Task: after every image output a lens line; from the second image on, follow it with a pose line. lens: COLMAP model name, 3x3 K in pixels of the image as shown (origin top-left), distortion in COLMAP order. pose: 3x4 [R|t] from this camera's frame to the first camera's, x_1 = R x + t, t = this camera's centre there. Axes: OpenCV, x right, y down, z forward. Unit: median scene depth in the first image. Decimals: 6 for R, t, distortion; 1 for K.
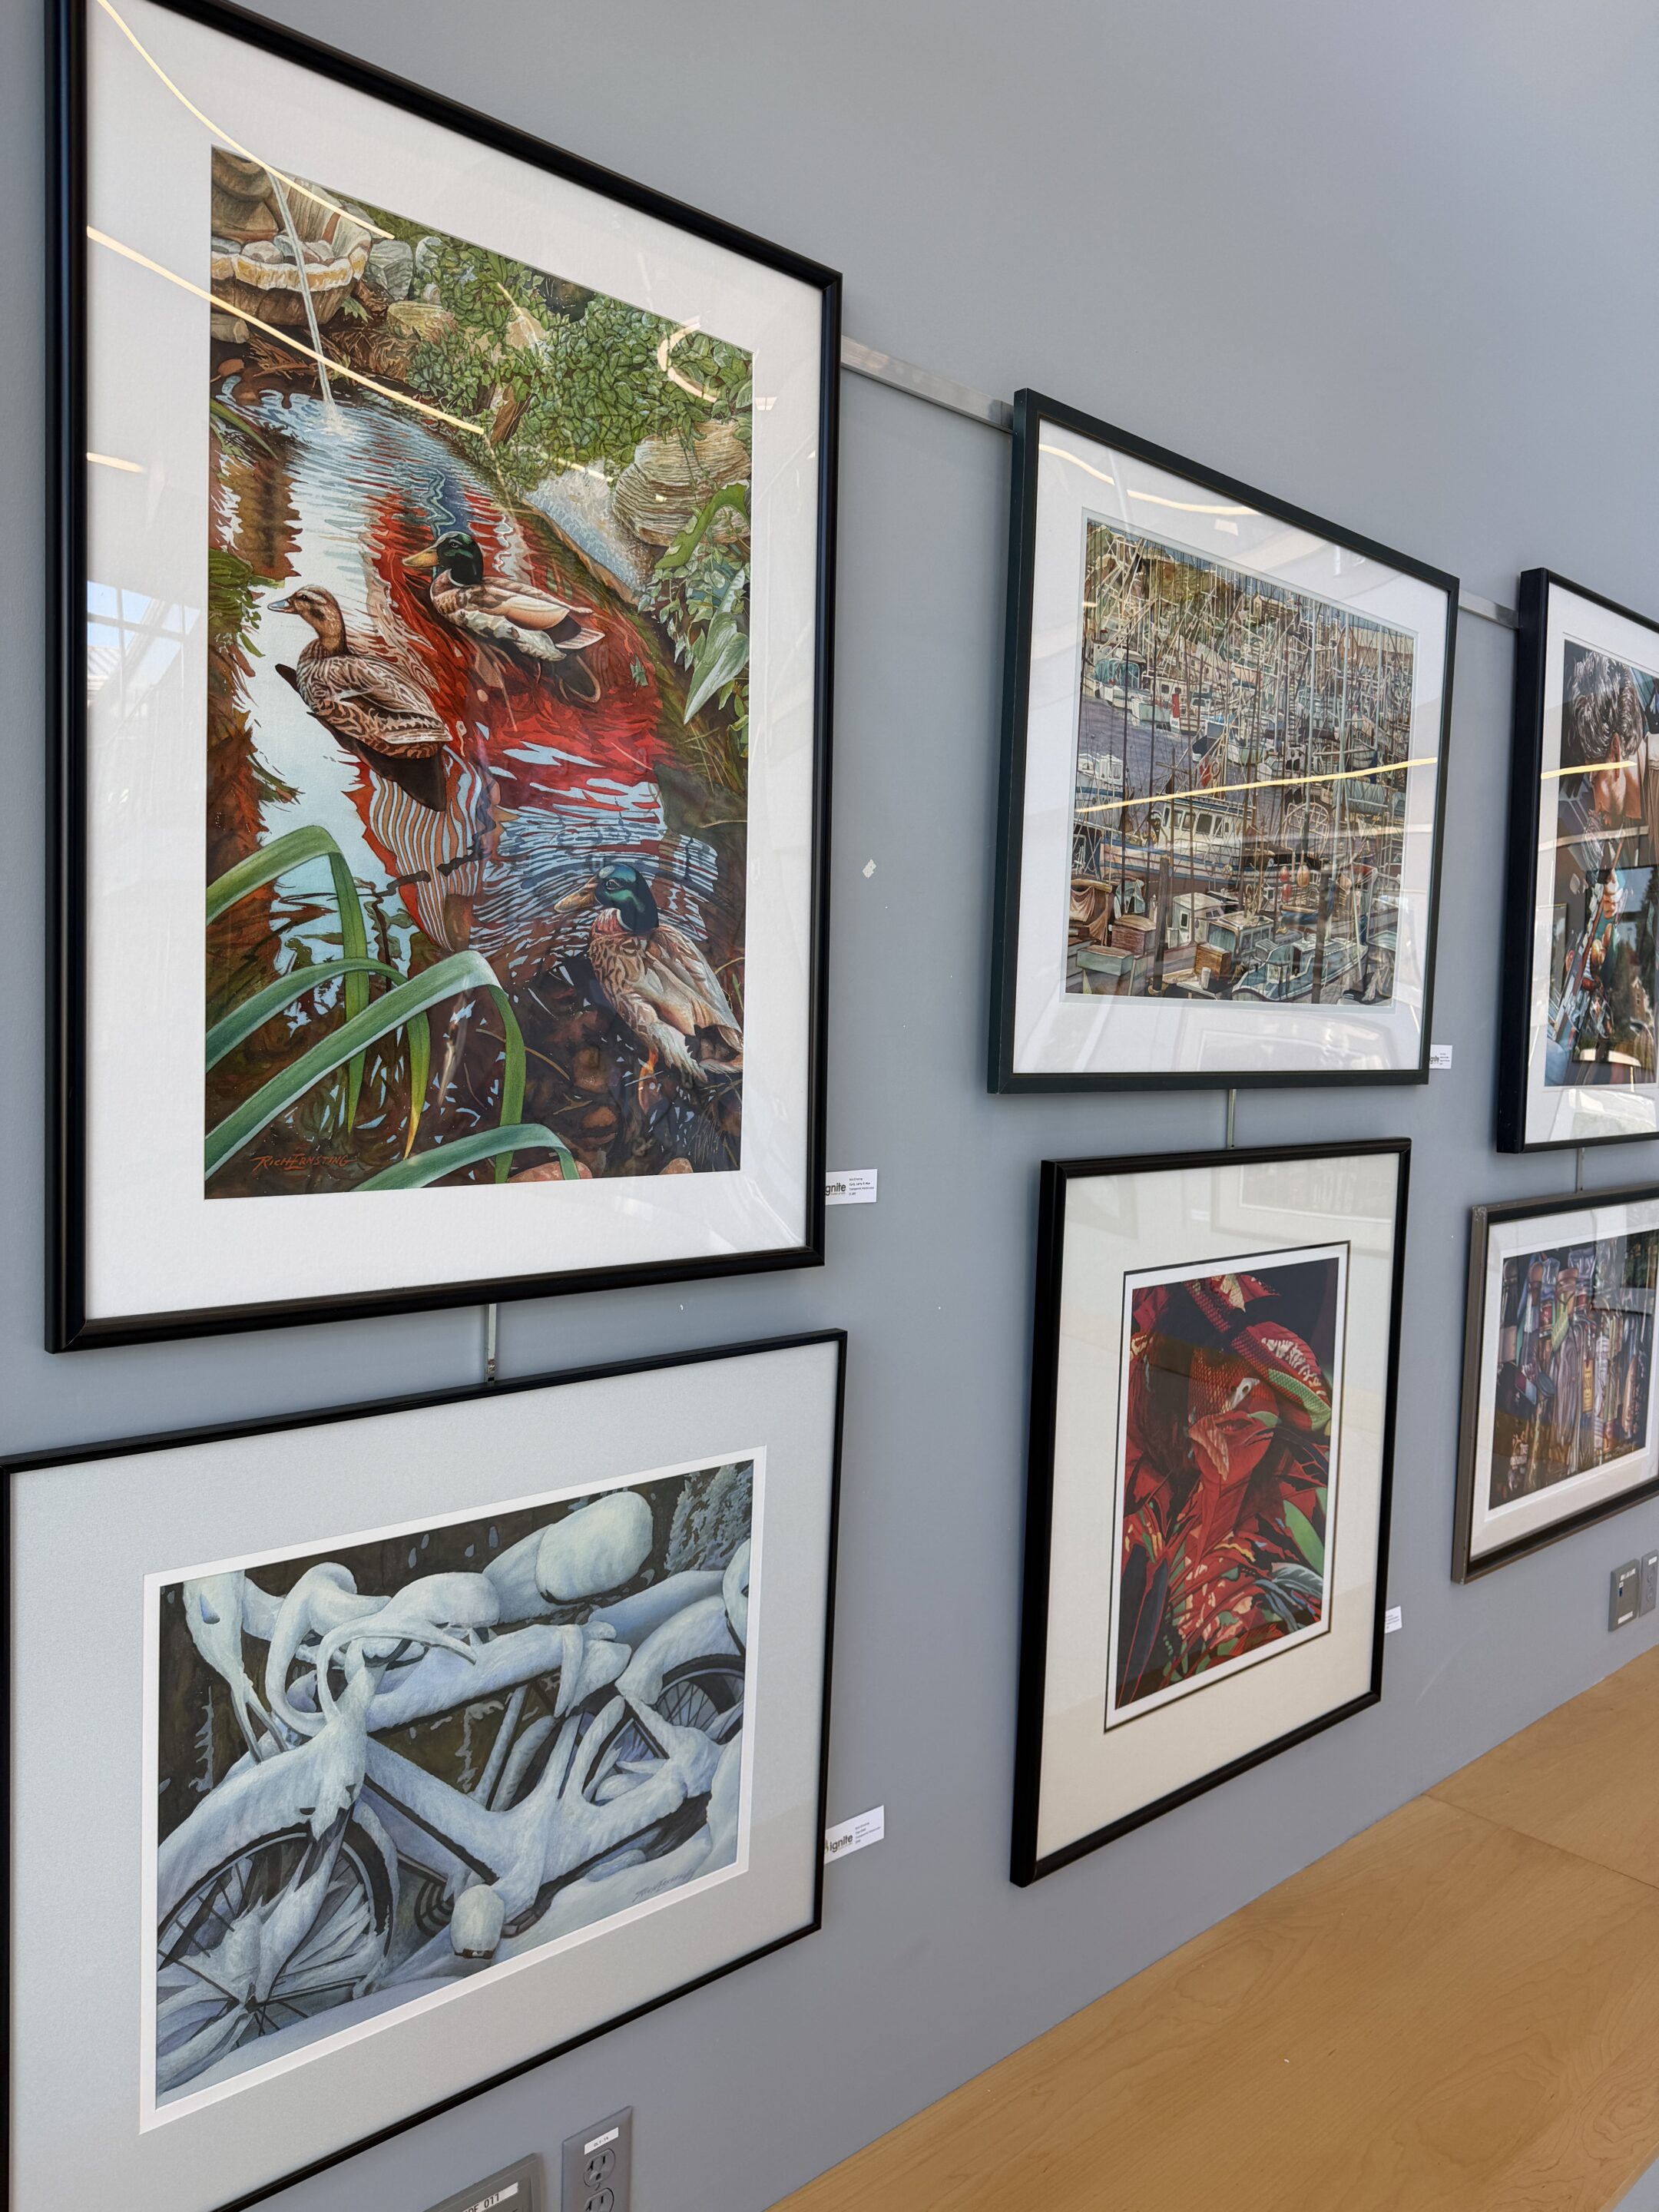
lens RADIAL K [[1538.6, 0, 829.5], [0, 1538.6, 1106.0], [0, 0, 1]] dist [0.179054, -0.352009]
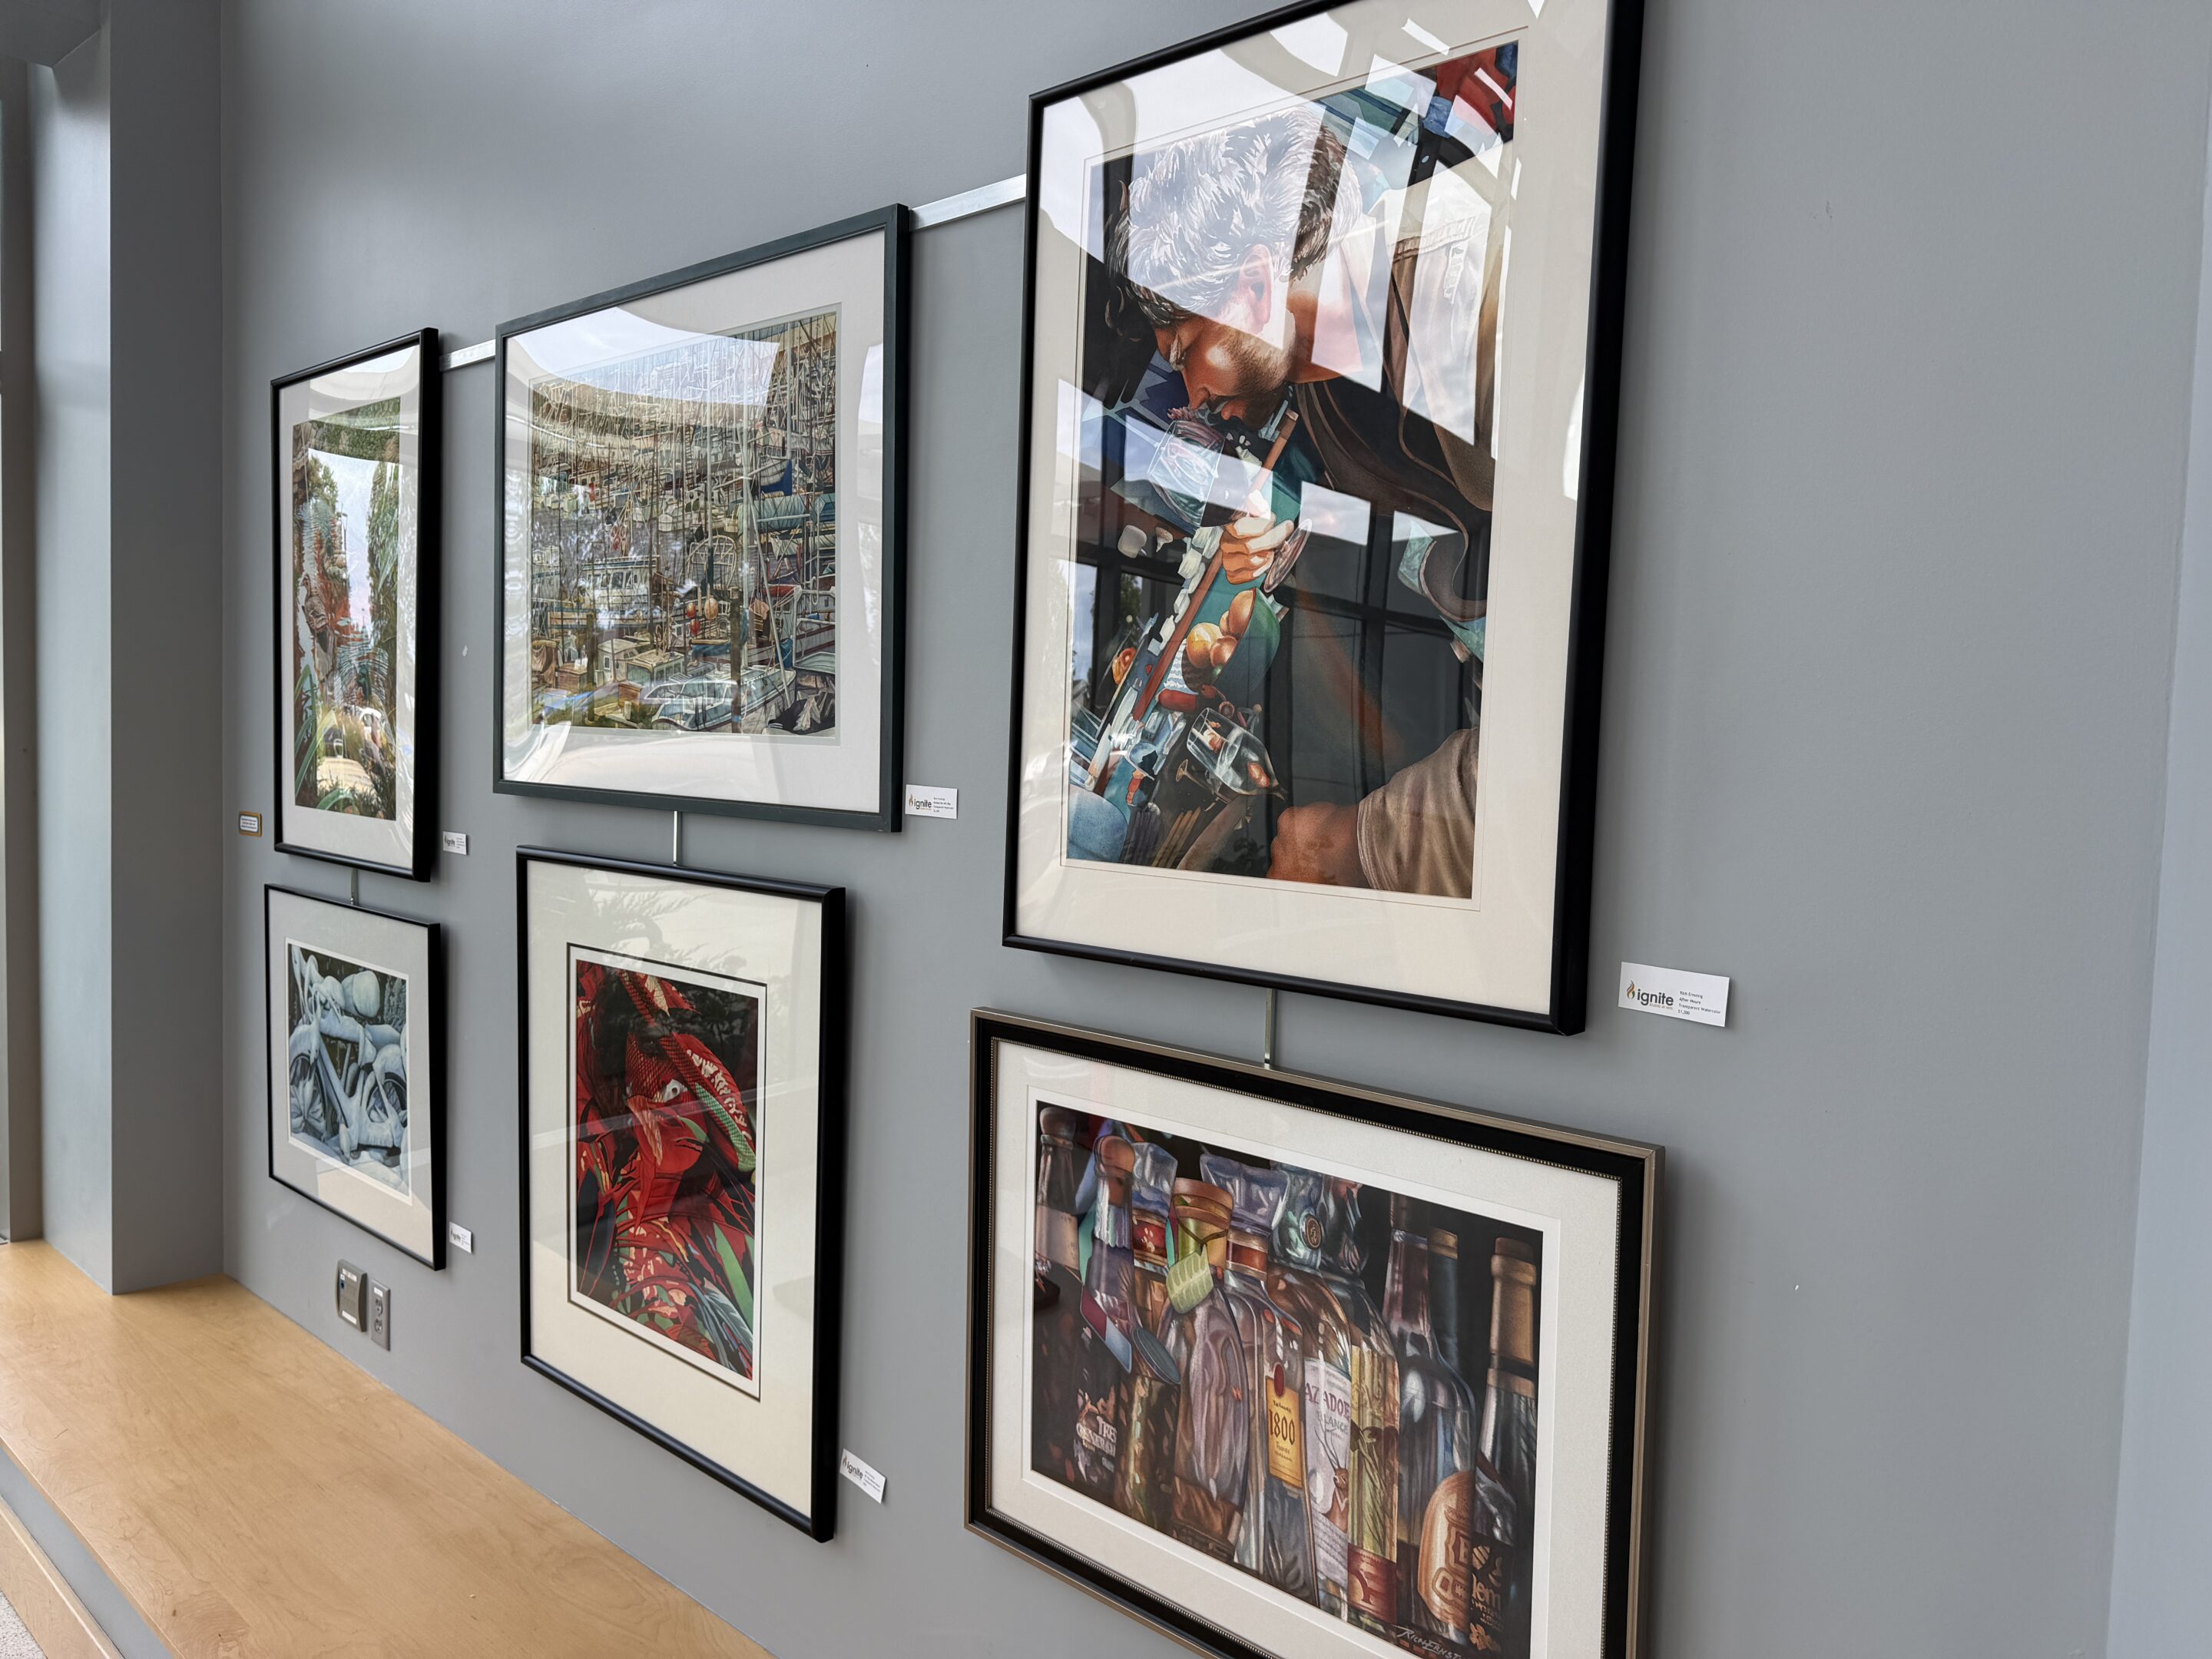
lens RADIAL K [[1538.6, 0, 1110.5], [0, 1538.6, 838.5], [0, 0, 1]] dist [0.179054, -0.352009]
pose [[0.103375, 0.042861, -0.993719, 1.365896], [-0.086710, 0.995656, 0.033924, -0.054598], [0.990856, 0.082658, 0.106643, 1.172817]]
